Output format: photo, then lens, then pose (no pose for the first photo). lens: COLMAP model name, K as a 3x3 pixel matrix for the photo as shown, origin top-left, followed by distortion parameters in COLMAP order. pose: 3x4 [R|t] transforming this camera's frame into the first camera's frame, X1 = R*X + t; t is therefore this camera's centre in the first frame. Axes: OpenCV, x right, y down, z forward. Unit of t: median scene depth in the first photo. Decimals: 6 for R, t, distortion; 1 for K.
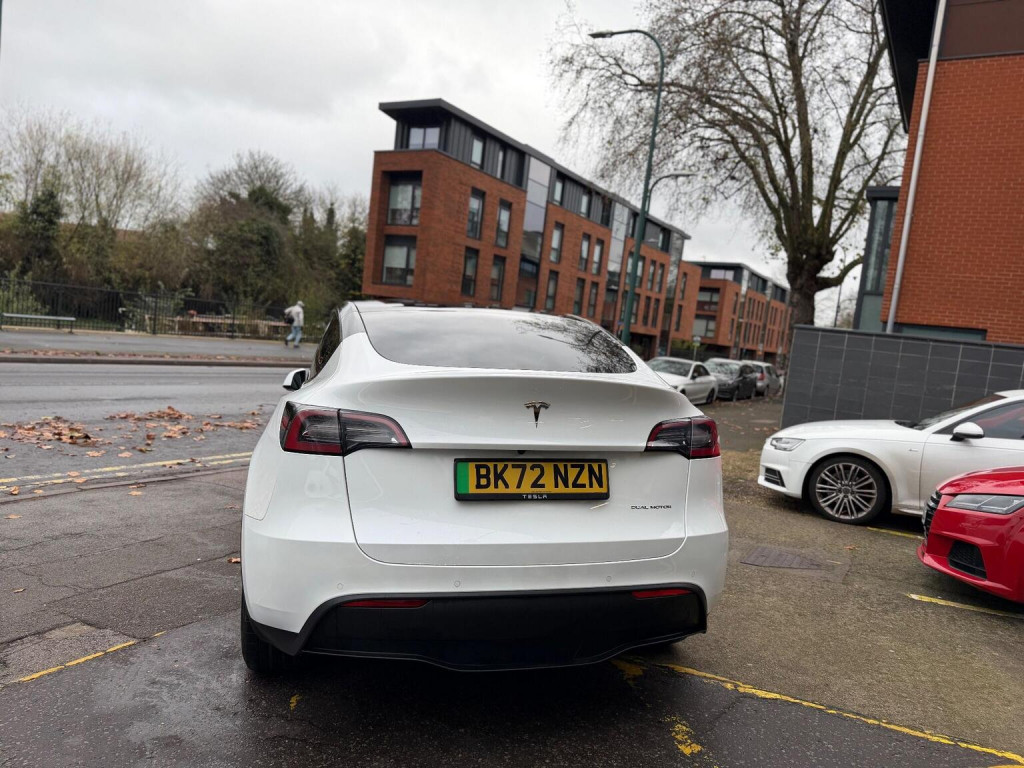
lens RADIAL K [[712.0, 0, 514.2], [0, 712.0, 388.8], [0, 0, 1]] dist [0.096739, -0.137613]
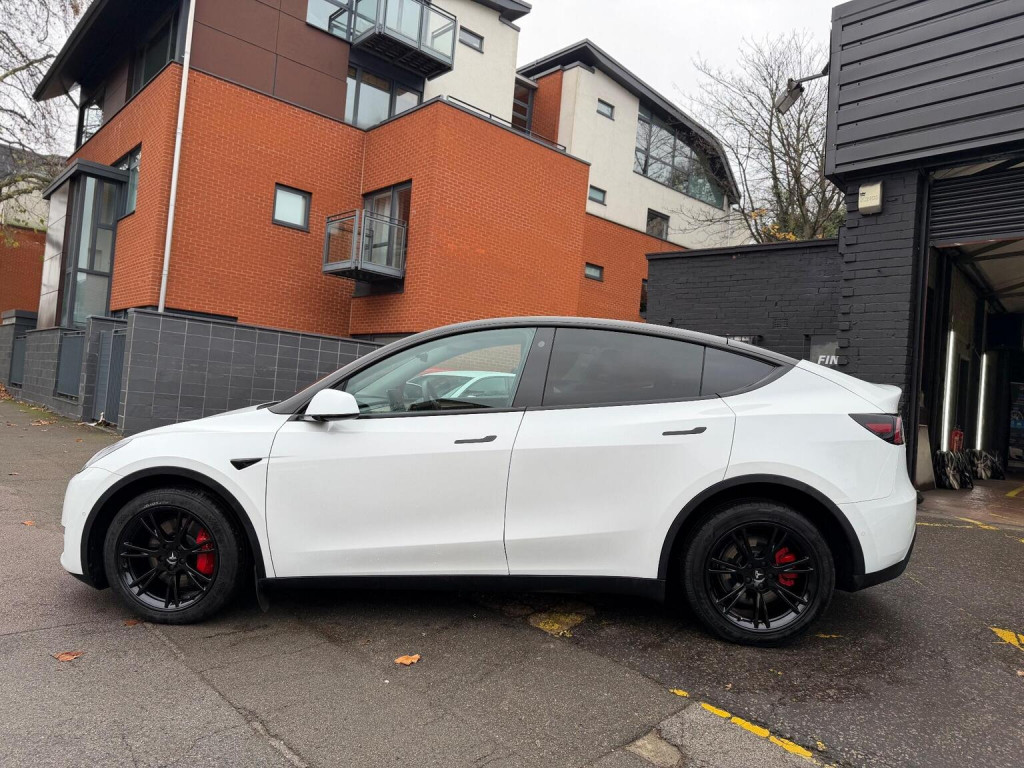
lens RADIAL K [[713.1, 0, 511.0], [0, 713.1, 382.7], [0, 0, 1]] dist [0.046614, -0.057925]
pose [[0.294762, -0.056855, 0.953878, -0.130377], [0.026749, 0.998328, 0.051239, -0.009268], [-0.955196, 0.010412, 0.295790, 0.087671]]
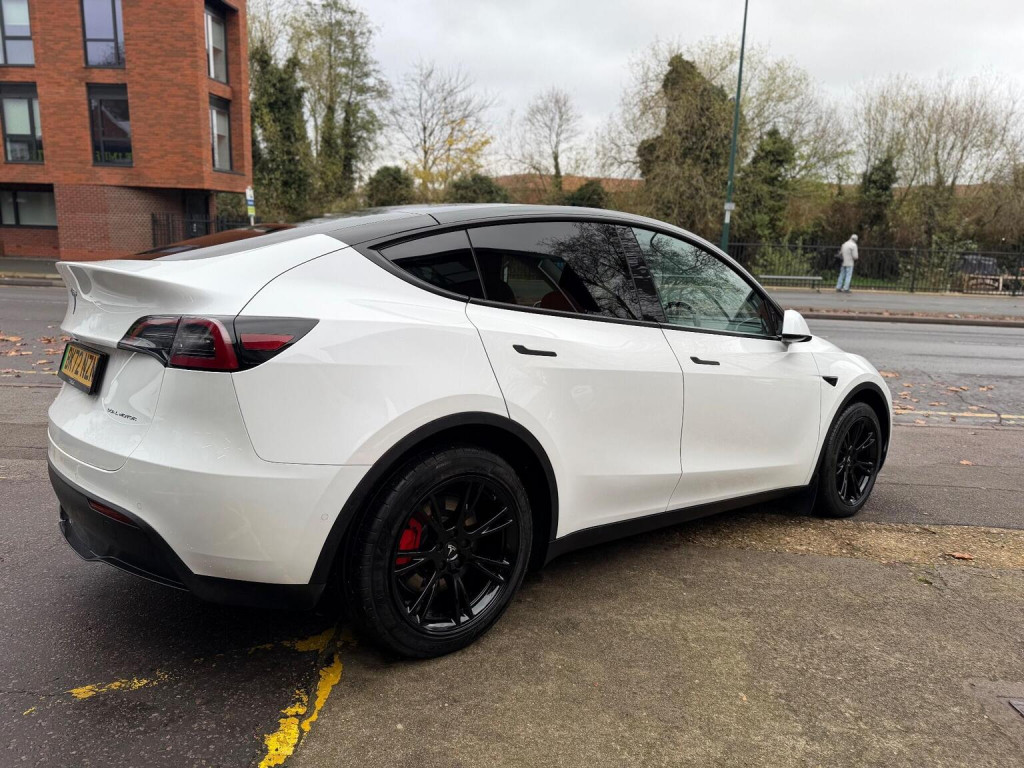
lens RADIAL K [[712.0, 0, 514.2], [0, 712.0, 388.8], [0, 0, 1]] dist [0.096739, -0.137613]
pose [[0.450588, 0.096790, -0.887470, 0.080770], [-0.056112, 0.995210, 0.080051, 0.002792], [0.890967, 0.013727, 0.453861, 0.071276]]
